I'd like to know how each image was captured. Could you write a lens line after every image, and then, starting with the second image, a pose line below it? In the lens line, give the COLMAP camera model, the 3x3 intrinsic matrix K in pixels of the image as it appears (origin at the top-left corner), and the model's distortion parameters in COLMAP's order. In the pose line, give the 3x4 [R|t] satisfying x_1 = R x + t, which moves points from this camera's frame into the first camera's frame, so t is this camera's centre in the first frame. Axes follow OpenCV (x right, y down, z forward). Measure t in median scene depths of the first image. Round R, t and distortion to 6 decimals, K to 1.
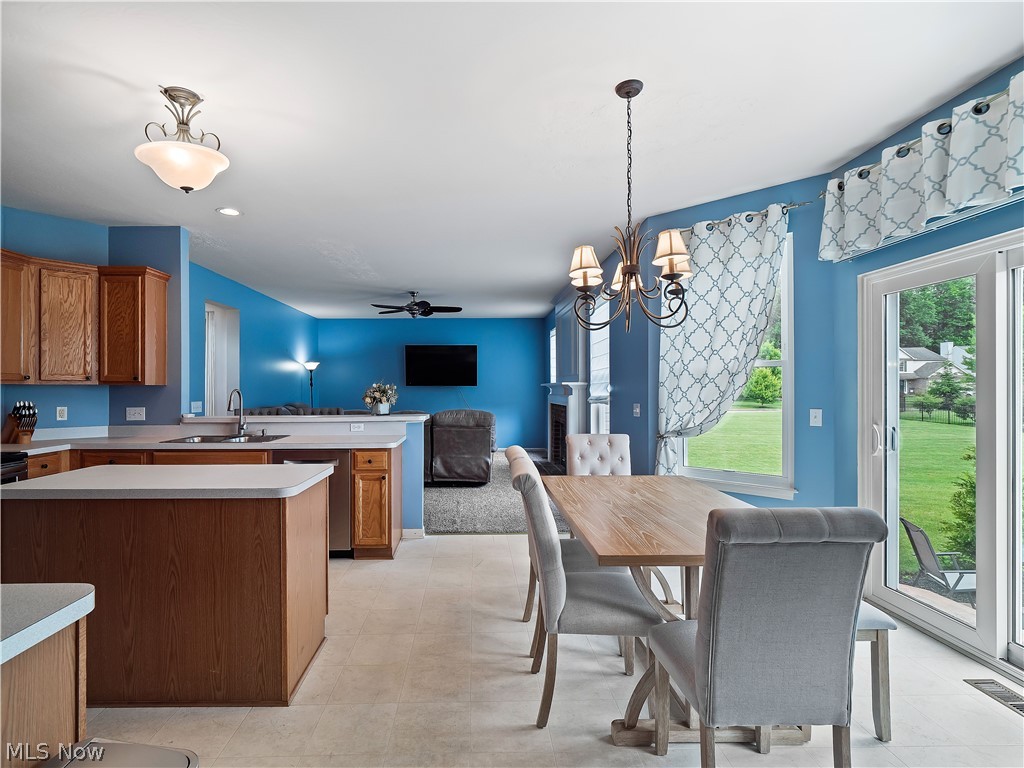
lens RADIAL K [[515.9, 0, 478.6], [0, 515.9, 385.2], [0, 0, 1]] dist [-0.000176, -0.000569]
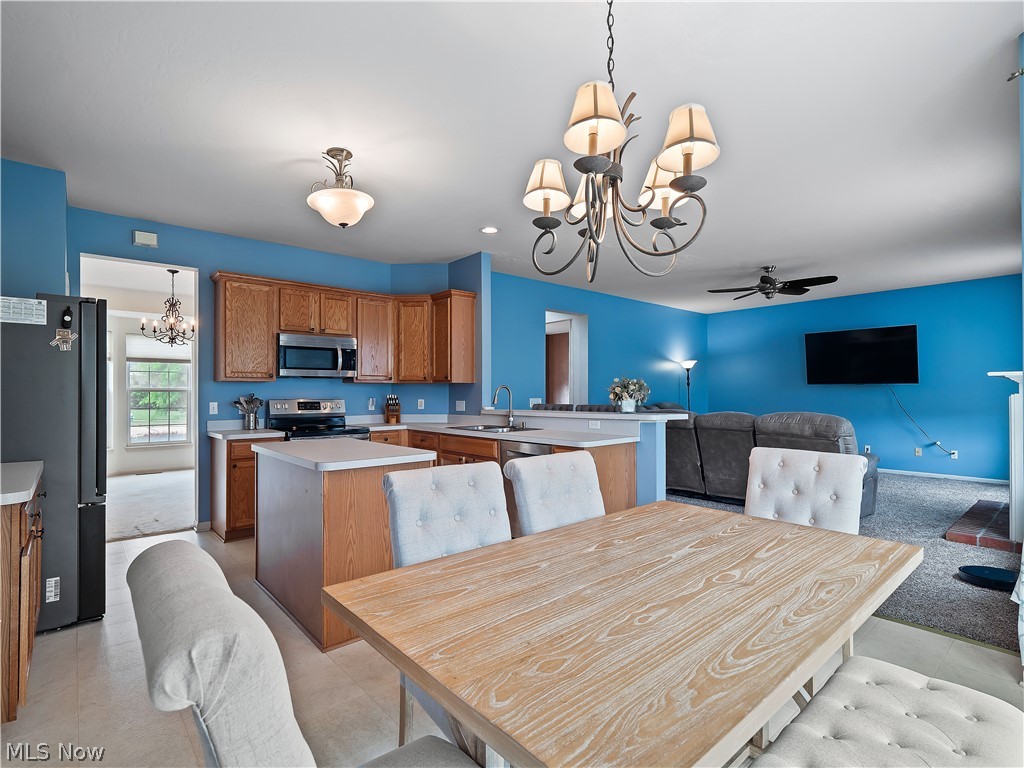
lens RADIAL K [[509.5, 0, 512.2], [0, 509.5, 389.7], [0, 0, 1]] dist [0.000785, -0.002028]
pose [[0.639407, -0.005339, -0.768850, 0.416277], [0.005693, 0.999981, -0.002209, 0.021021], [0.768847, -0.002964, 0.639426, 0.318945]]
